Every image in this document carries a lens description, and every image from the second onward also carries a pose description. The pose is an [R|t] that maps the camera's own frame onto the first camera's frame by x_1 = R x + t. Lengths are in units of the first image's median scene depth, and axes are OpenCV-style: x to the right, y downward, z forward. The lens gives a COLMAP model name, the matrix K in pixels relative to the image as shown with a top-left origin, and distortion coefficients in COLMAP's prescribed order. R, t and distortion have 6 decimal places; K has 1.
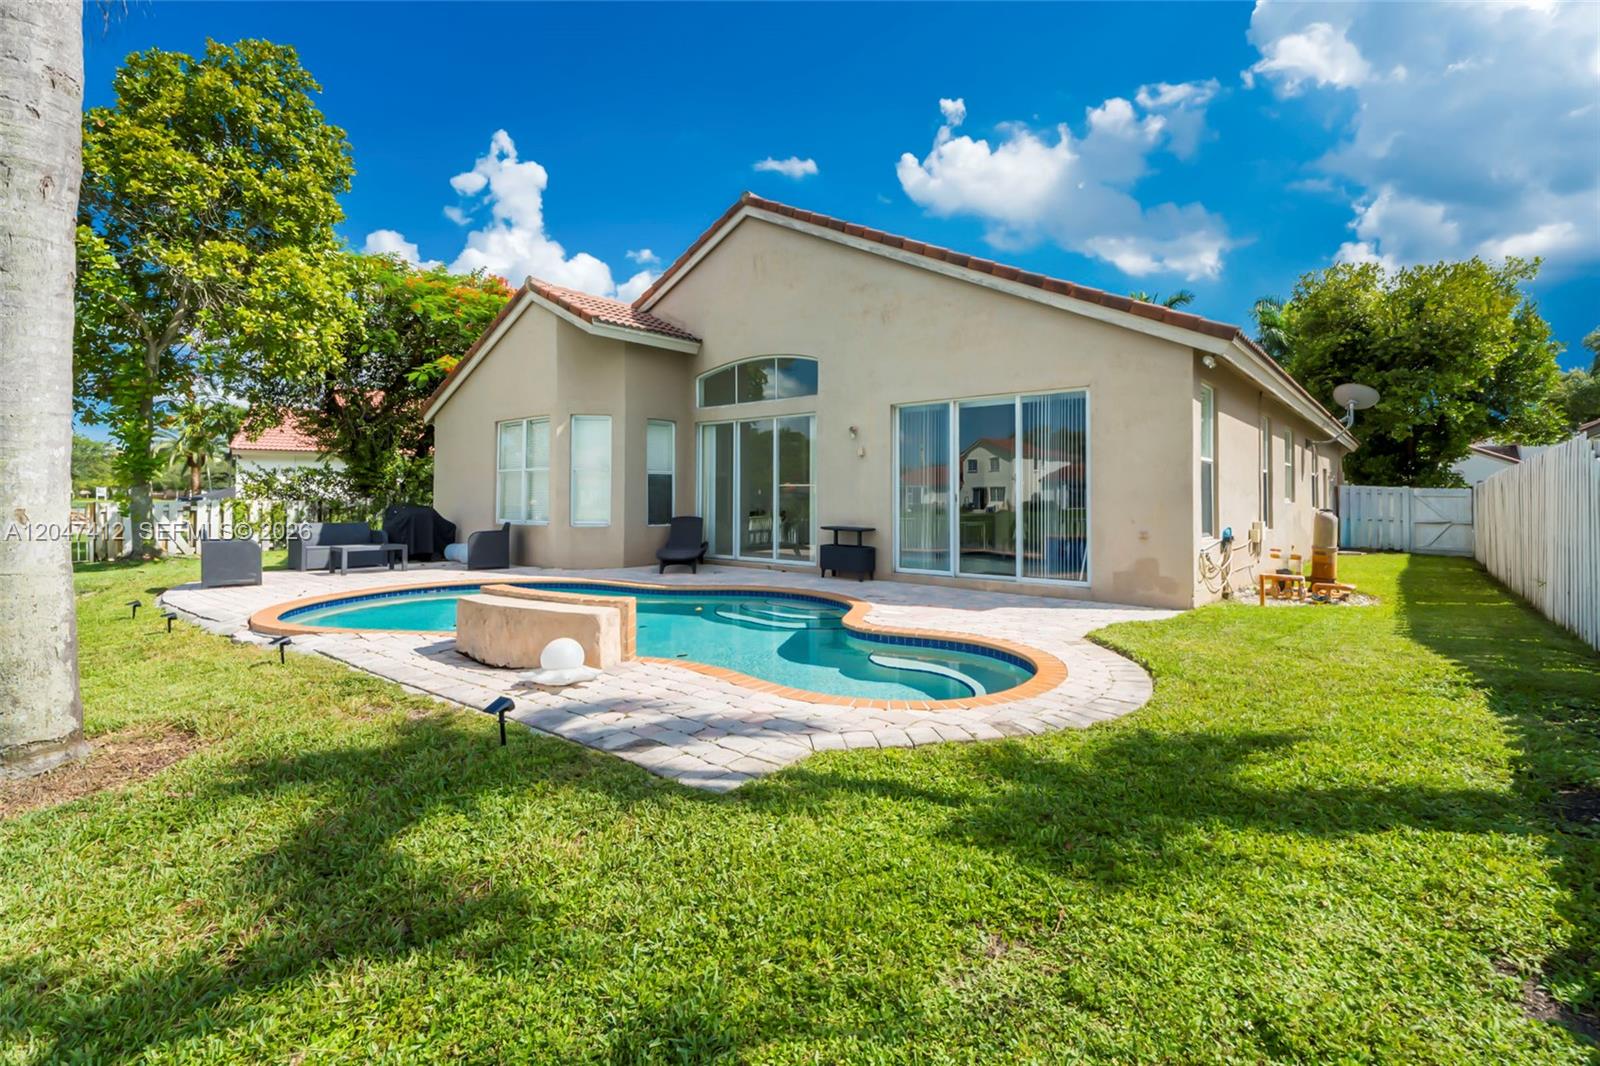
lens RADIAL K [[741.7, 0, 790.0], [0, 741.7, 504.3], [0, 0, 1]] dist [0.000568, -0.000156]
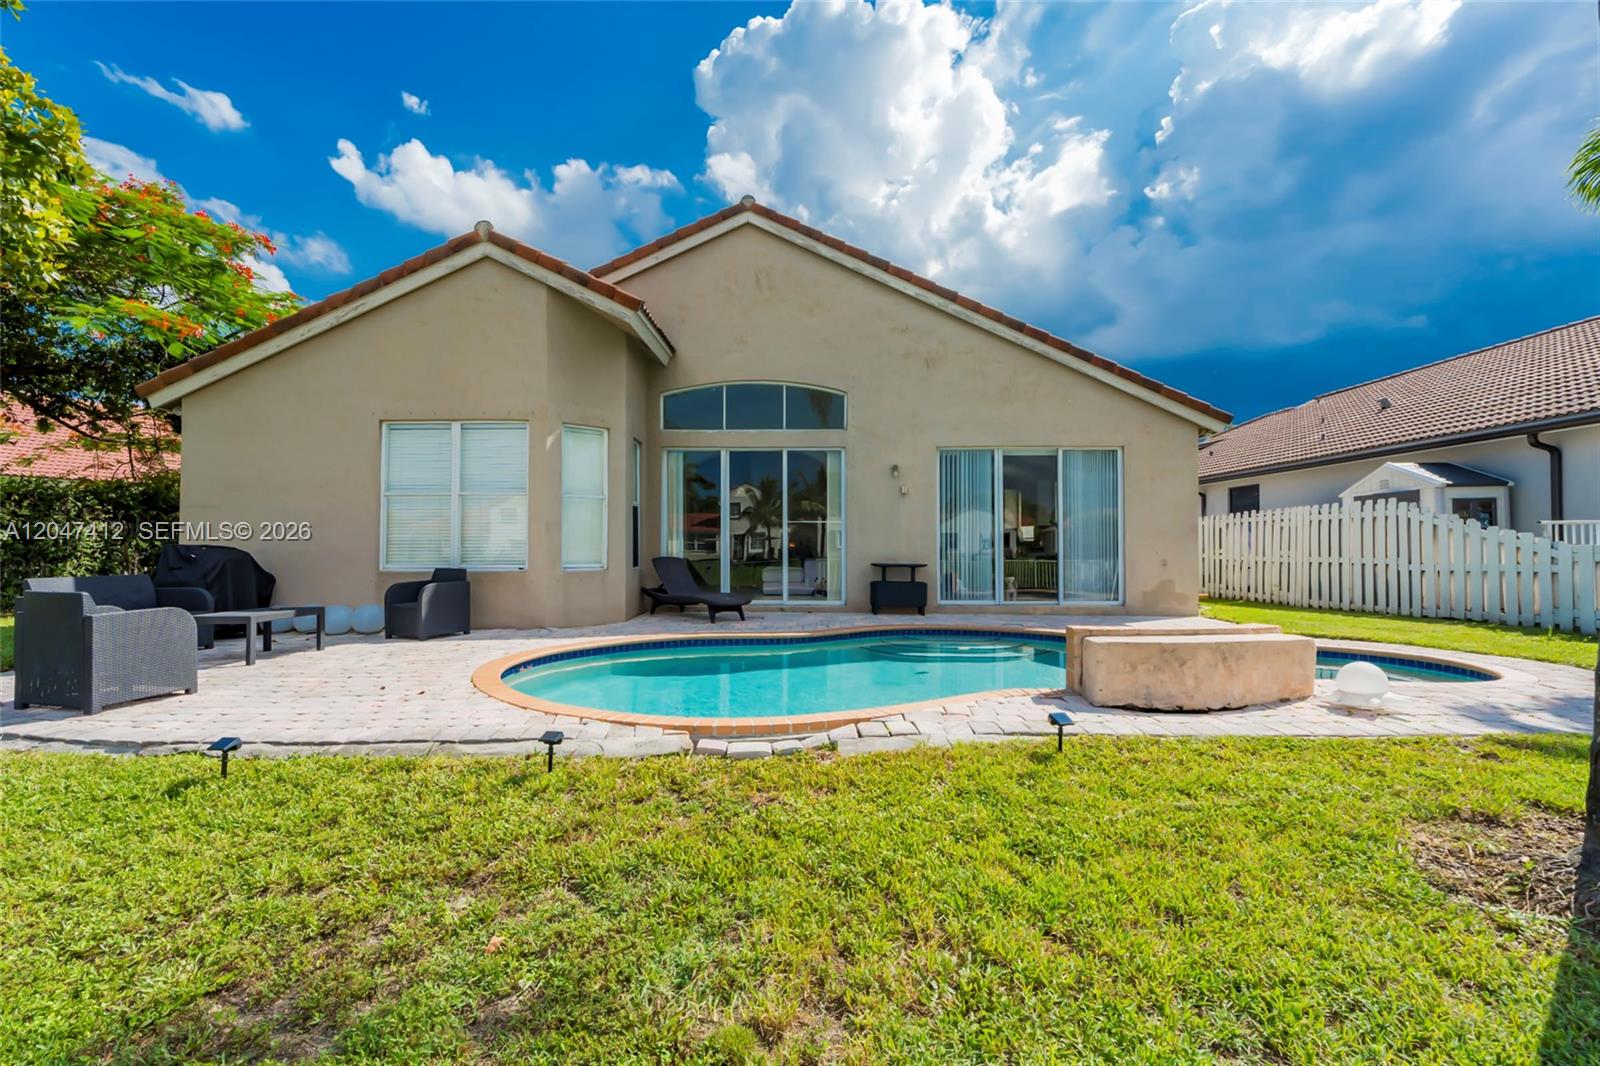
lens RADIAL K [[741.7, 0, 801.1], [0, 741.7, 533.9], [0, 0, 1]] dist [0.000568, -0.000156]
pose [[0.762060, 0.006563, 0.647473, -0.598101], [0.003511, 0.999892, -0.014267, 0.004281], [-0.647497, 0.013146, 0.761955, 0.274886]]
